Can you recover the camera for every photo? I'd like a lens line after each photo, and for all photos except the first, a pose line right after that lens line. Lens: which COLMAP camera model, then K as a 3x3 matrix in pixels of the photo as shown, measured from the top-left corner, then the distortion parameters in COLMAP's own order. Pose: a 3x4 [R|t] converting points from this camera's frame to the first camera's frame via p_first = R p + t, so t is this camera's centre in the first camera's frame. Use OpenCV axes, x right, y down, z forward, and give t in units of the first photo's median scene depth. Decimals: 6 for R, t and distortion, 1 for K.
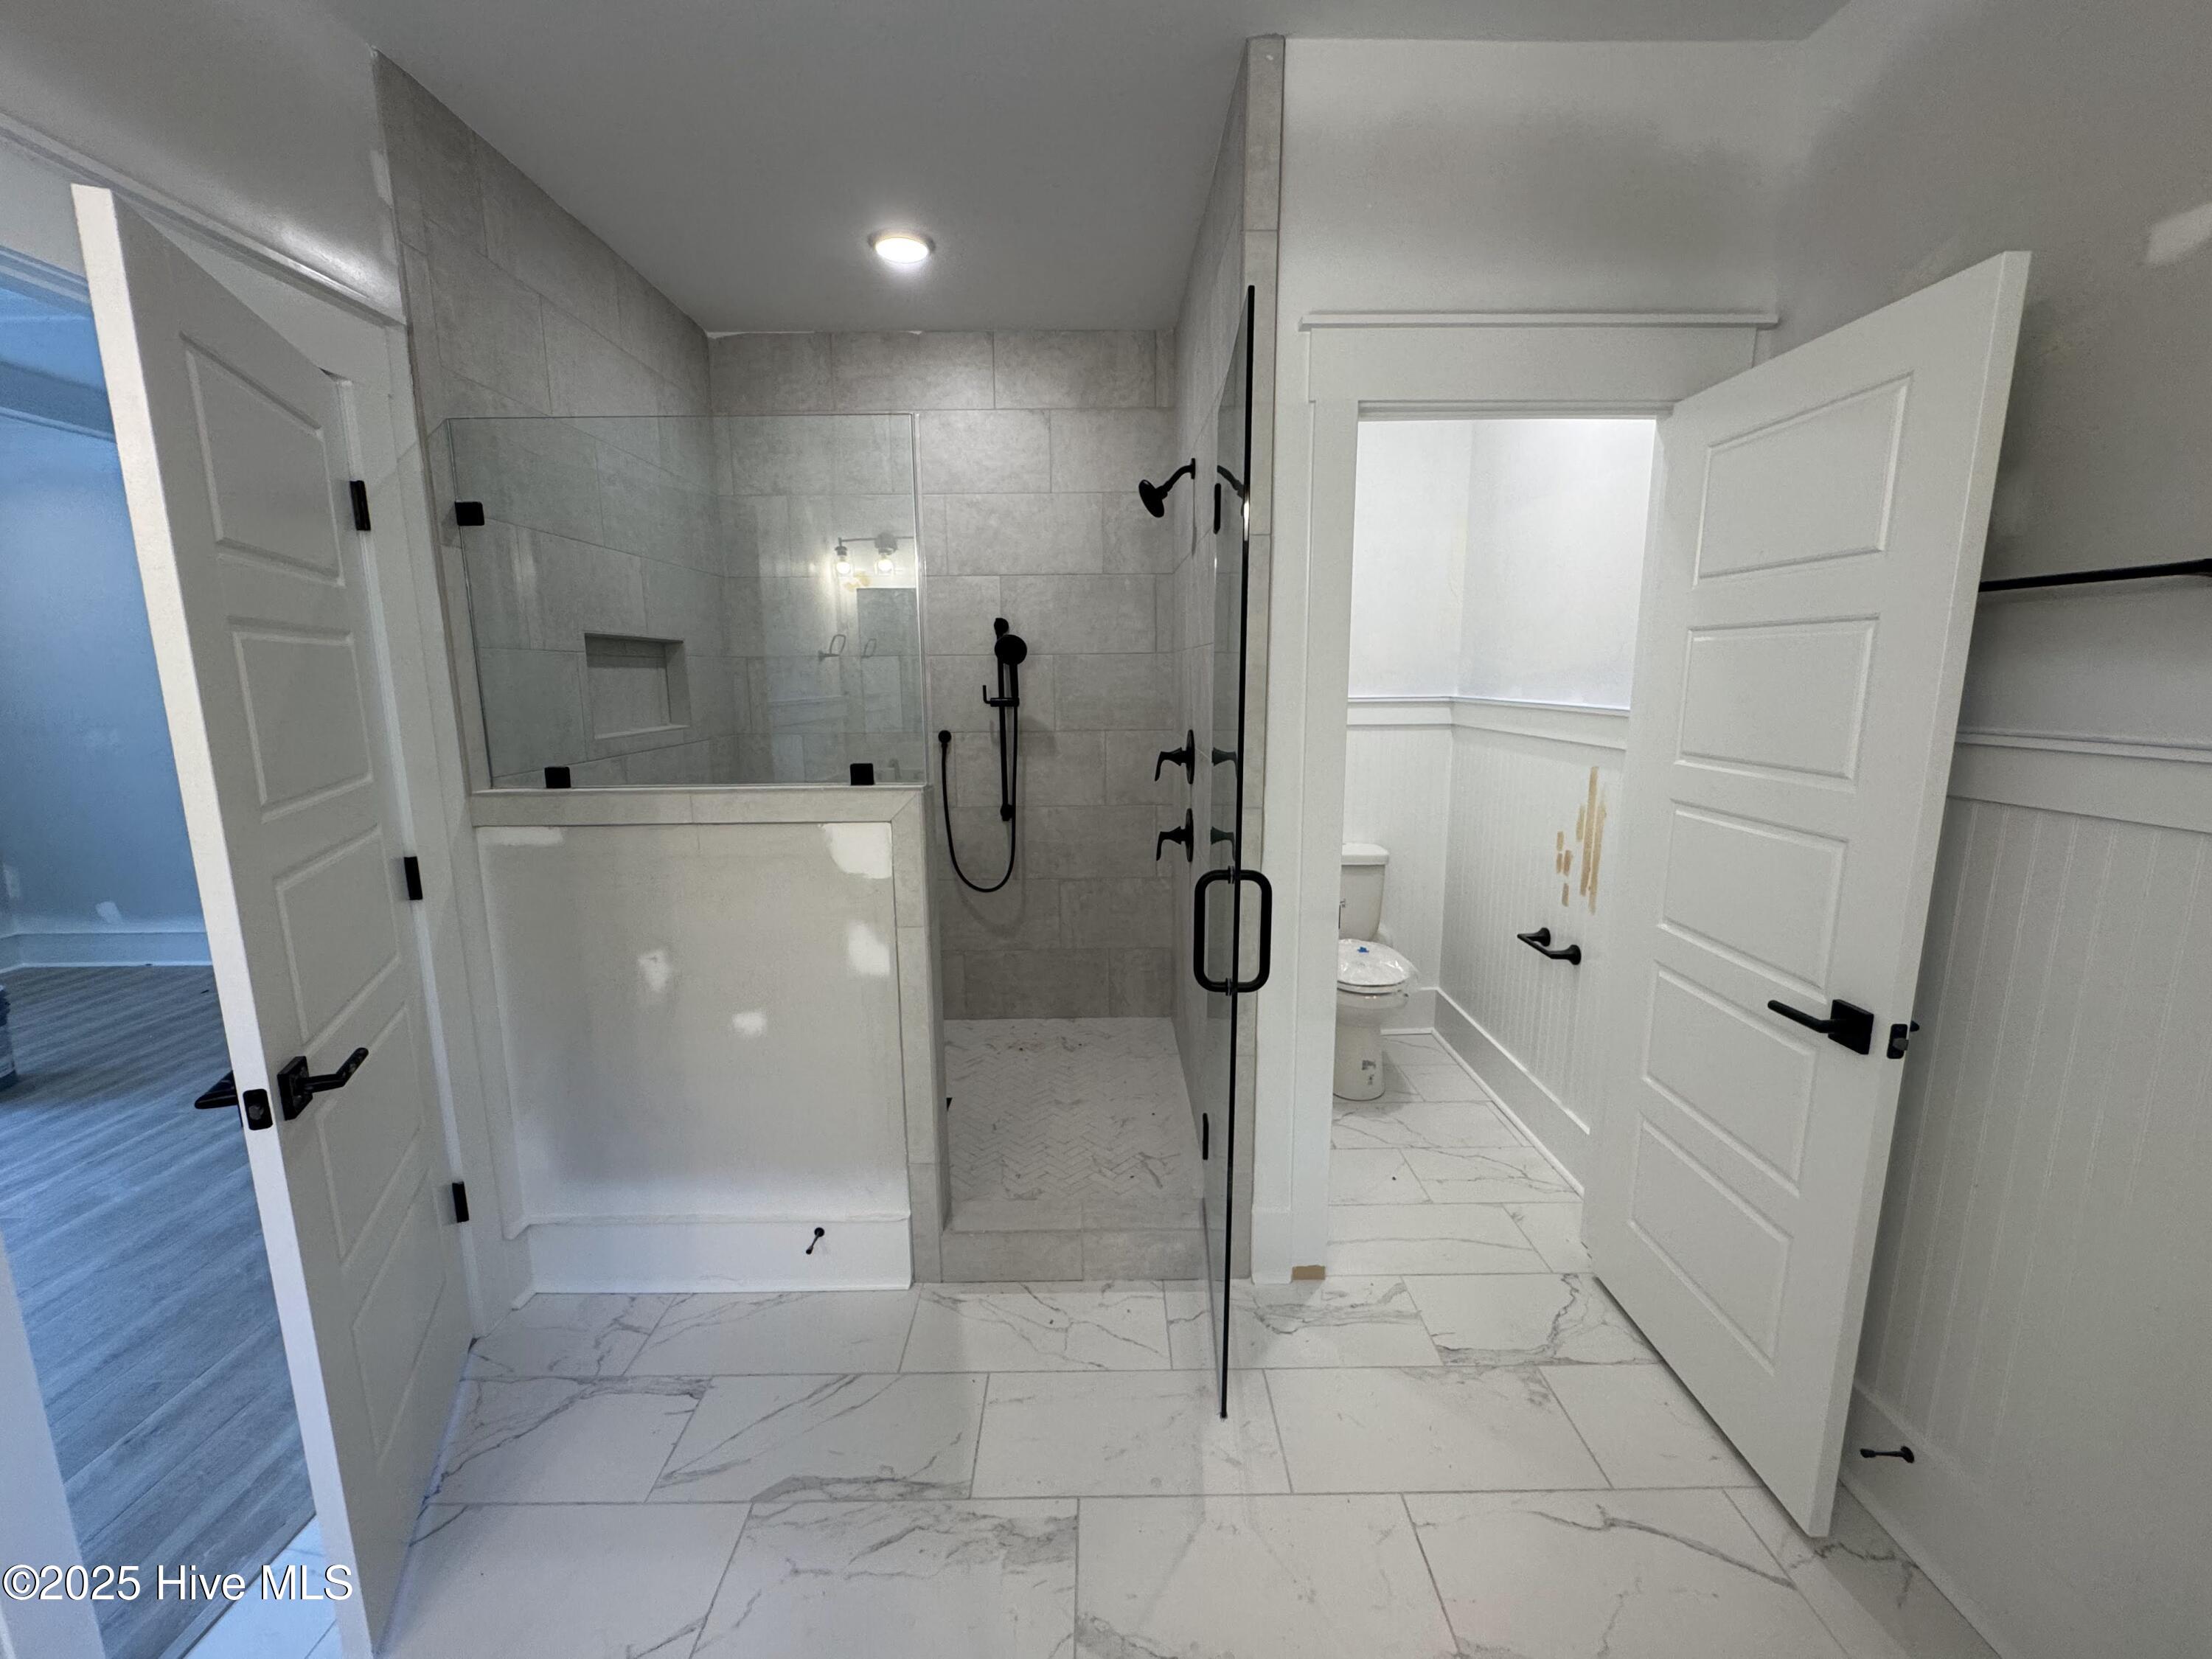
lens RADIAL K [[888.7, 0, 1104.6], [0, 888.7, 825.5], [0, 0, 1]] dist [-0.003044, 0.000130]
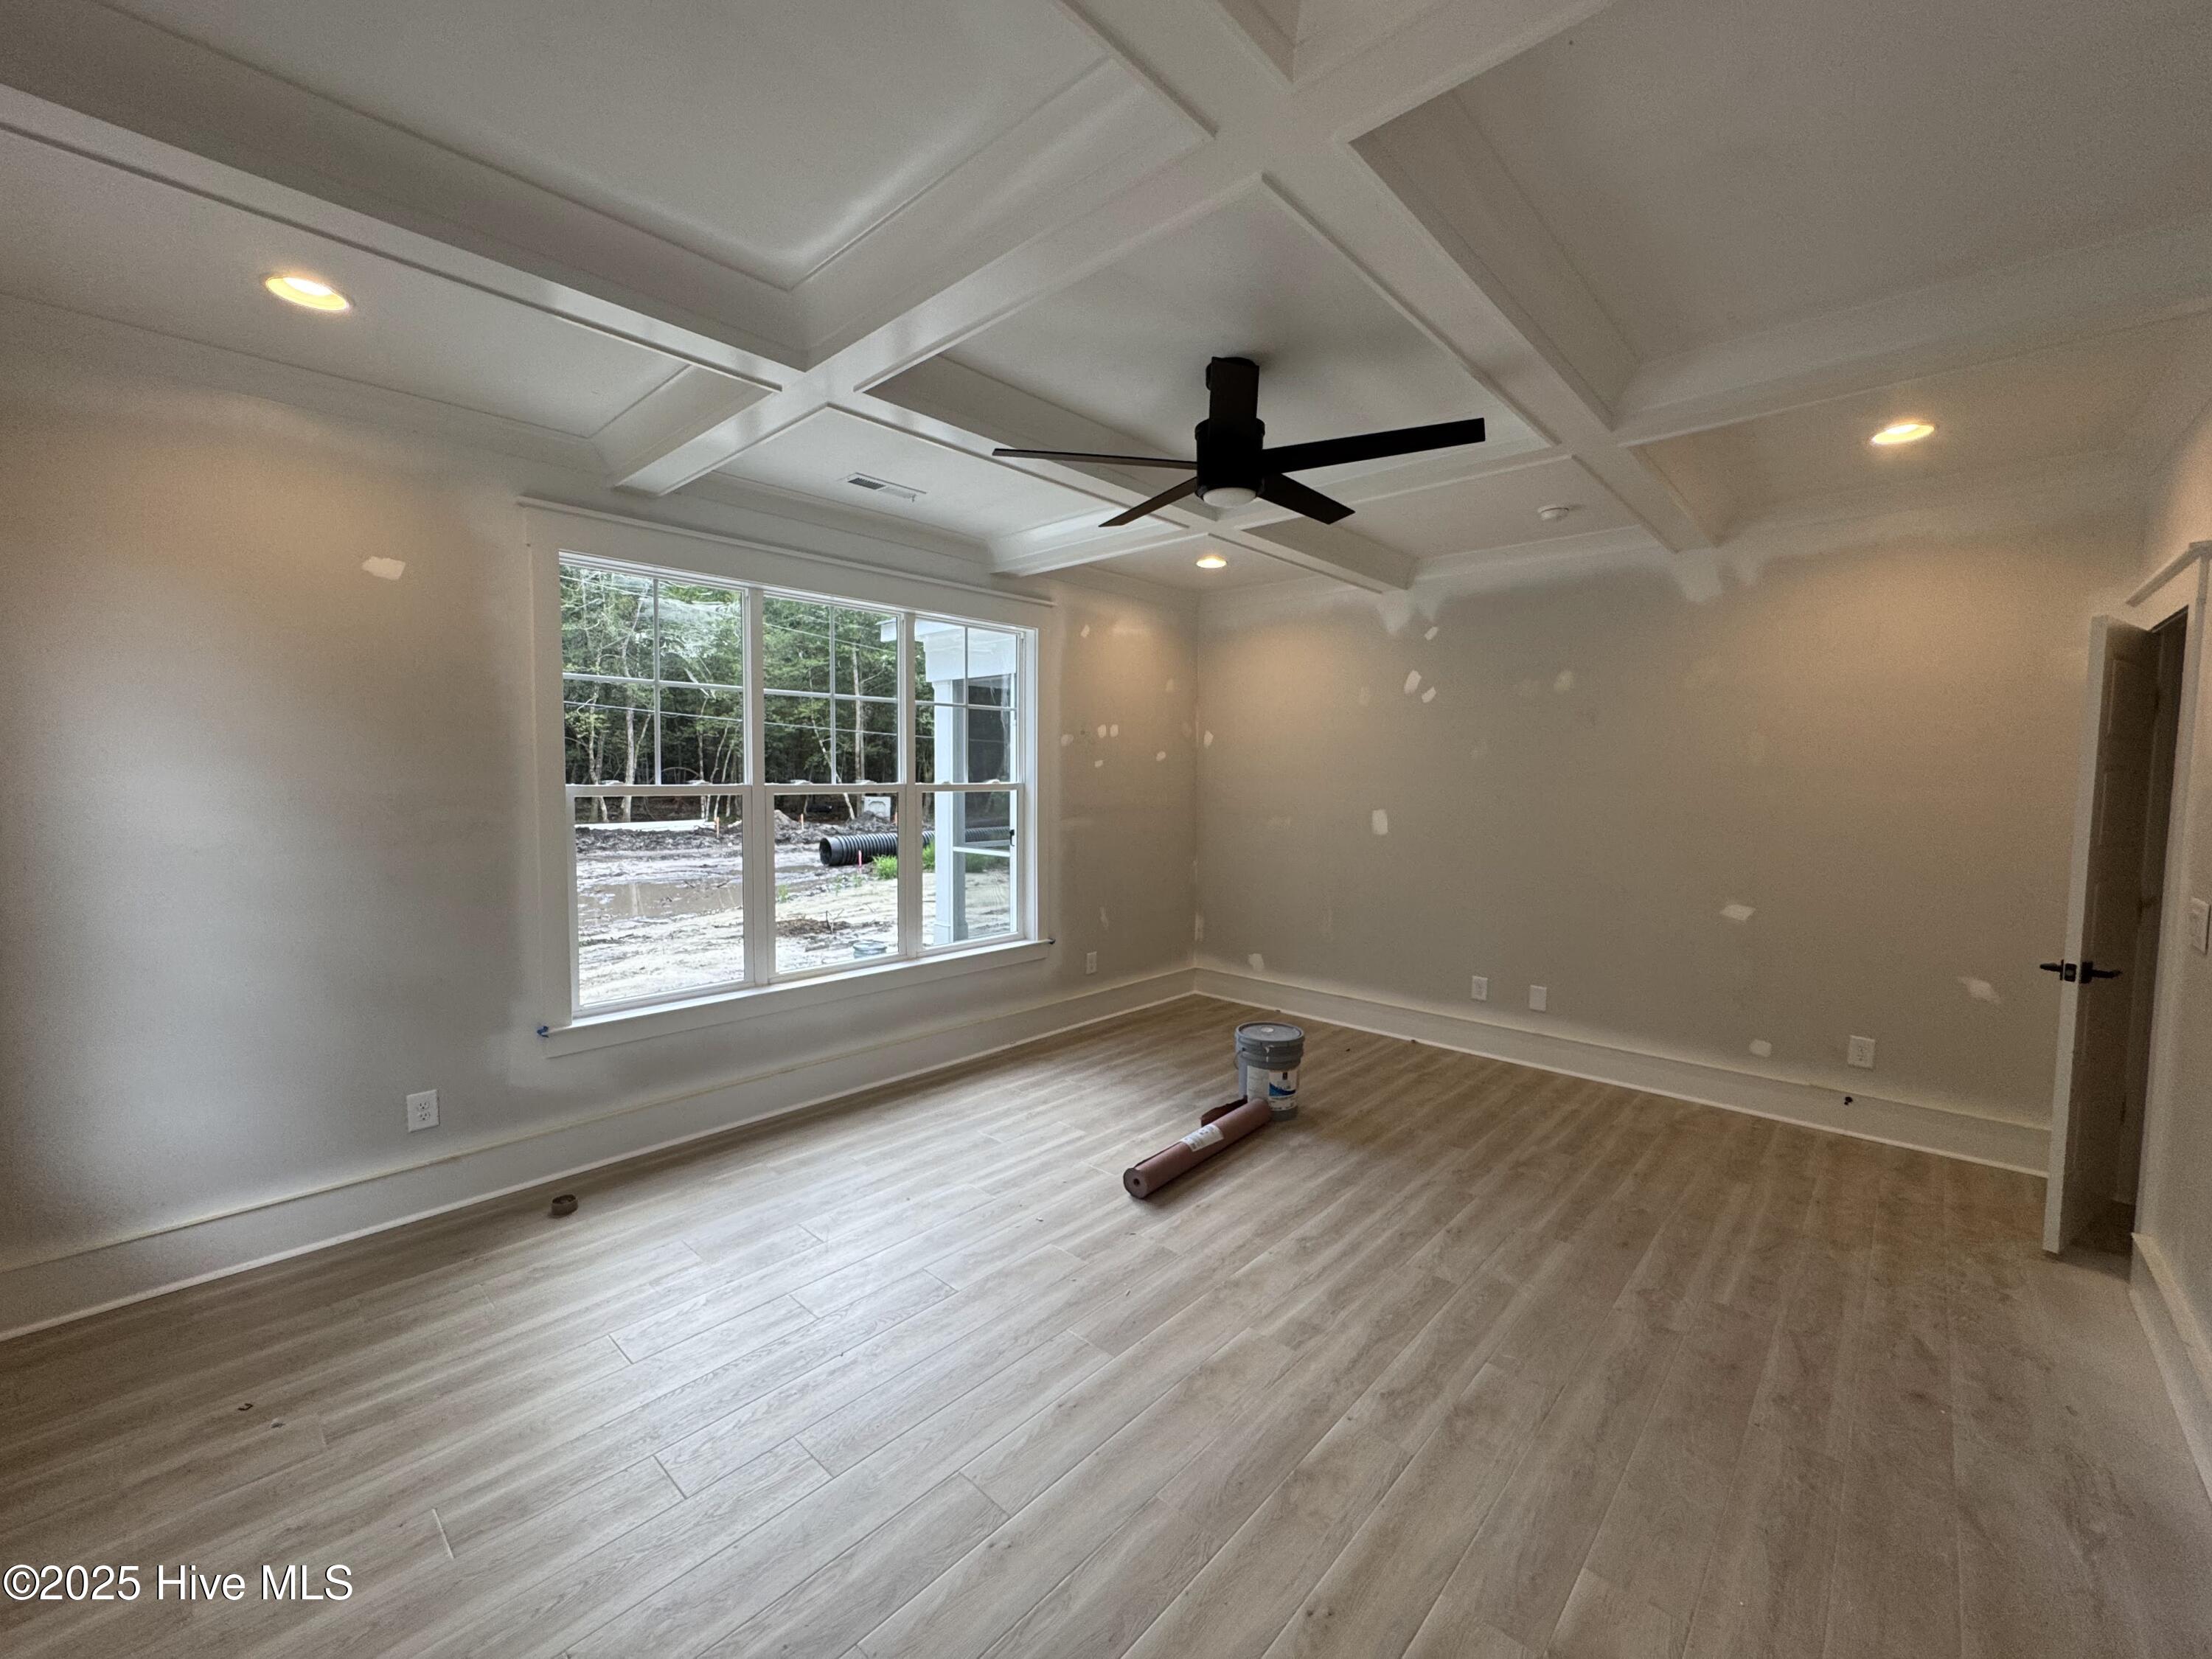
lens RADIAL K [[888.7, 0, 1104.6], [0, 888.7, 825.5], [0, 0, 1]] dist [-0.003044, 0.000130]
pose [[0.722118, 0.053333, -0.689711, -0.588683], [-0.129785, 0.989764, -0.059348, 0.015334], [0.679487, 0.132370, 0.721648, -0.081381]]
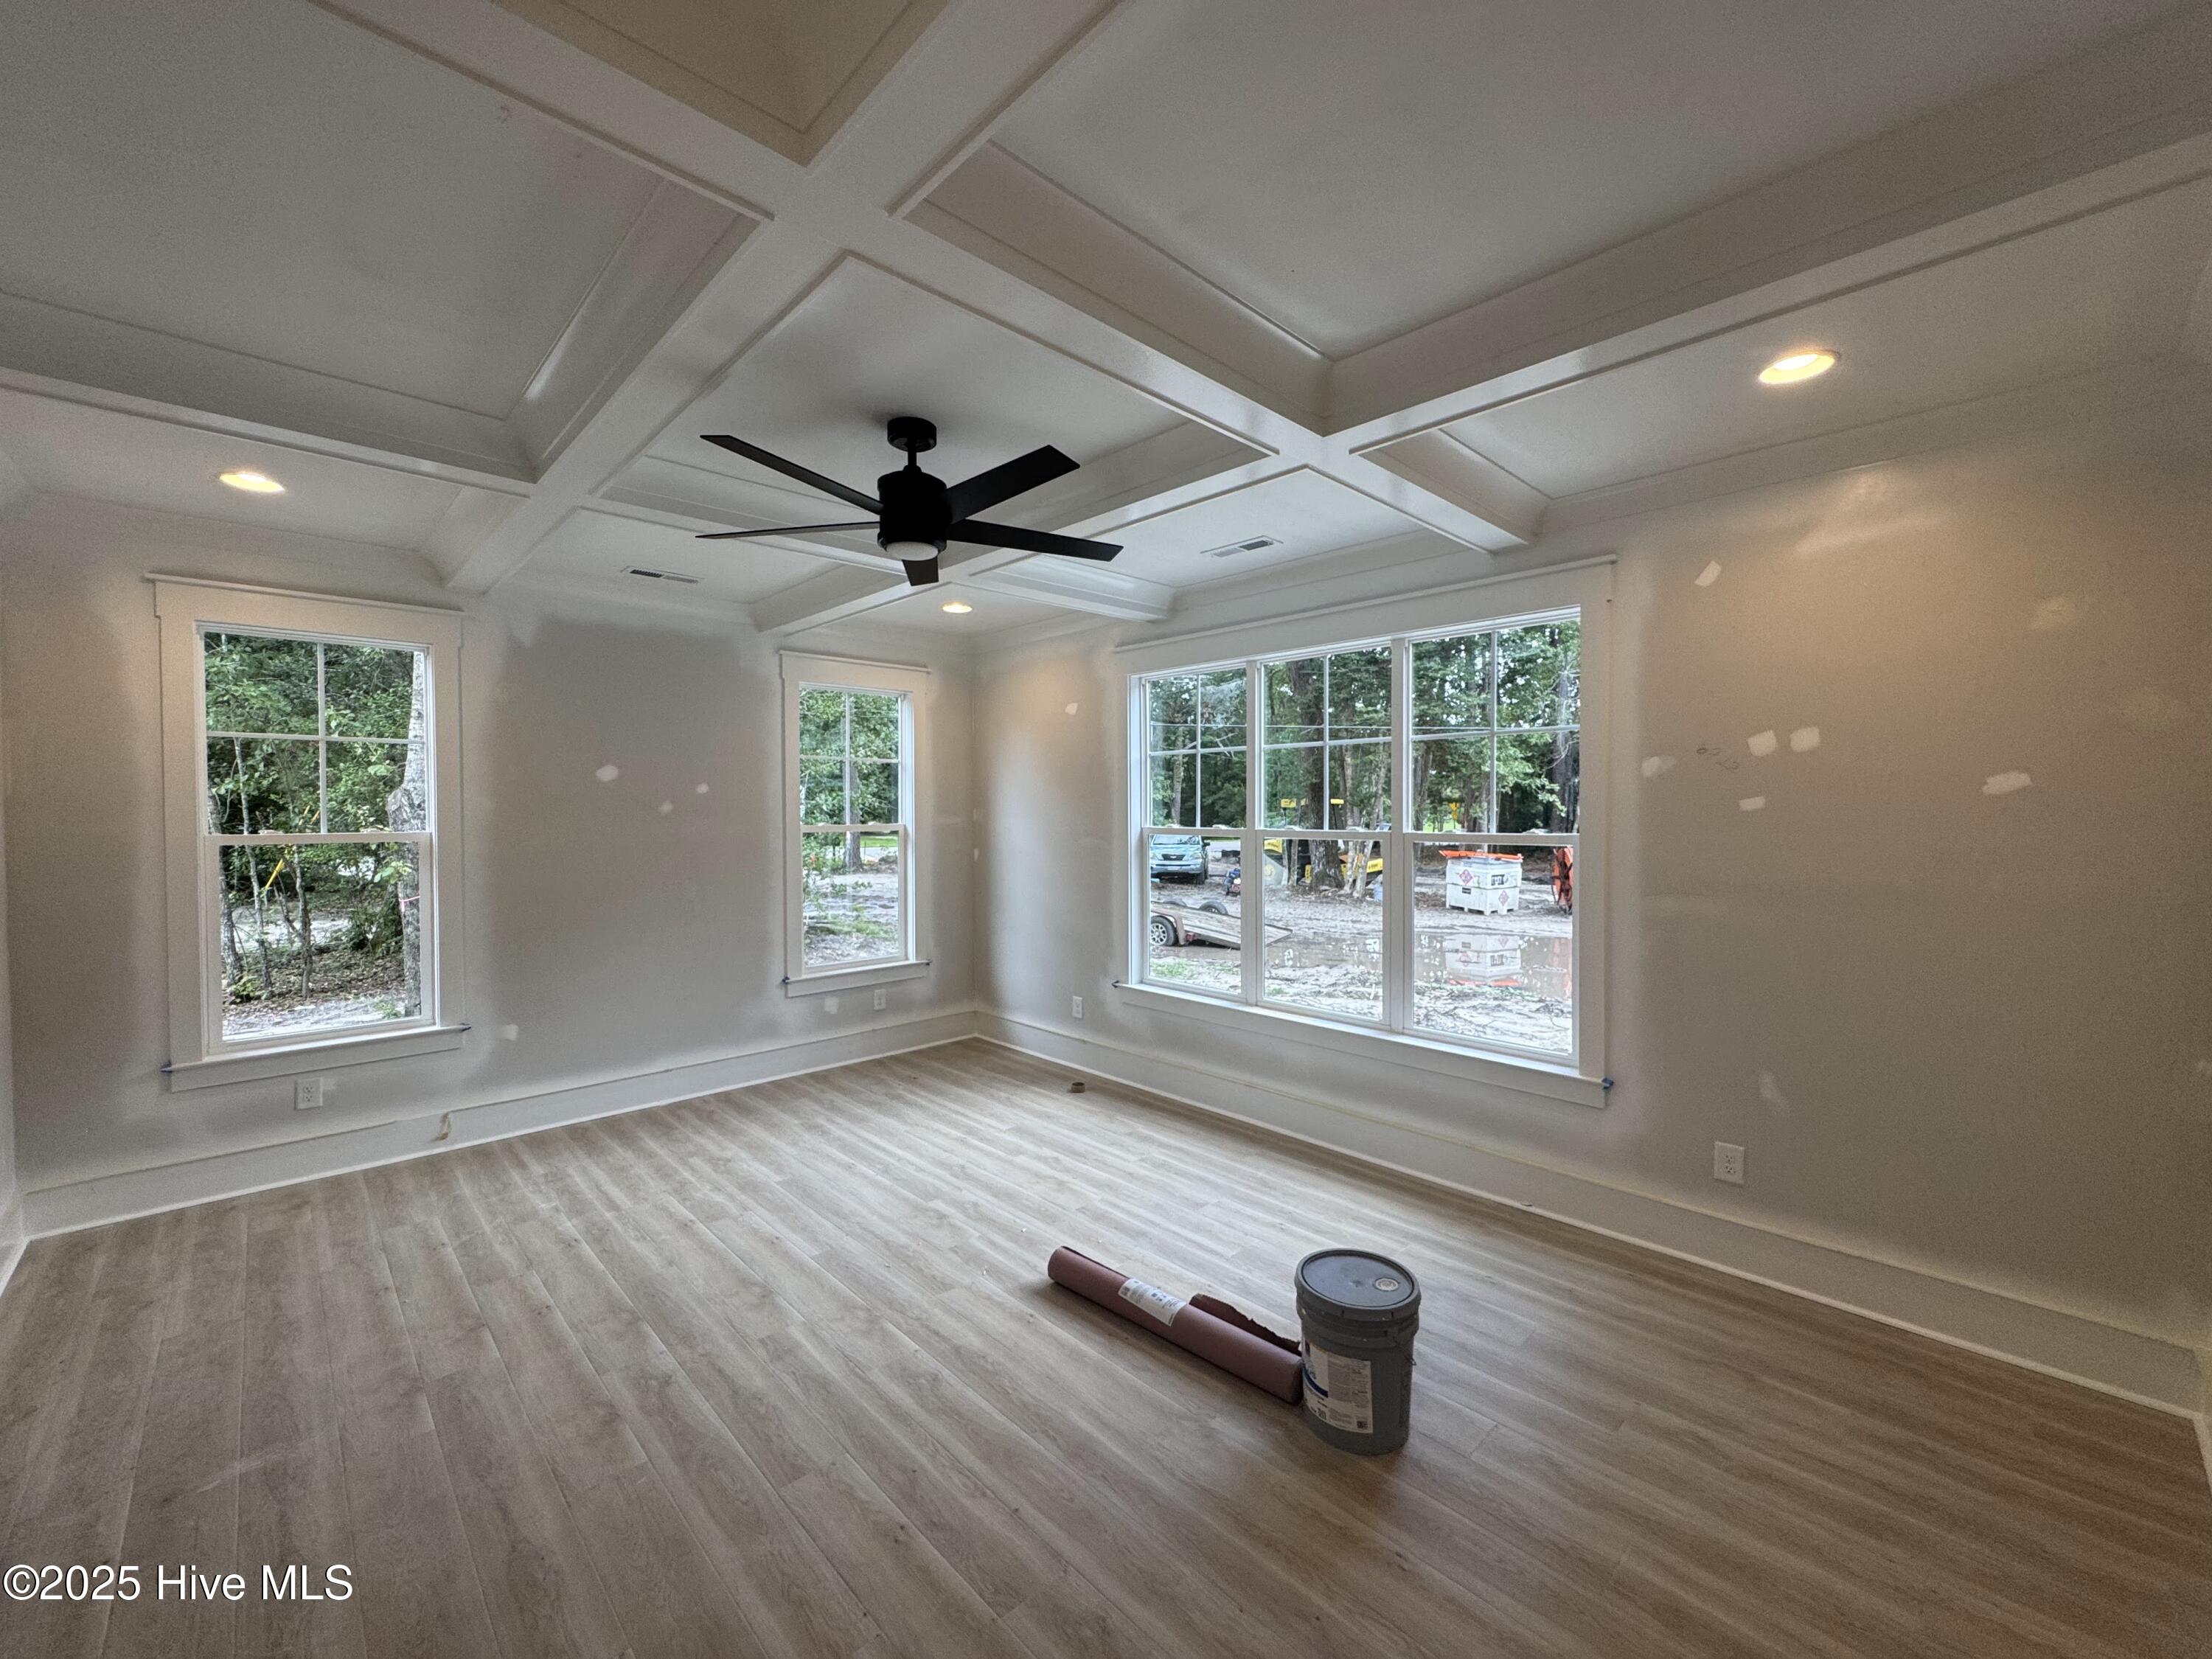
lens RADIAL K [[888.7, 0, 1104.6], [0, 888.7, 825.5], [0, 0, 1]] dist [-0.003044, 0.000130]
pose [[-0.734181, 0.018740, -0.678695, -0.641771], [-0.110448, 0.983007, 0.146621, -0.212865], [0.669910, 0.182607, -0.719636, 1.189188]]
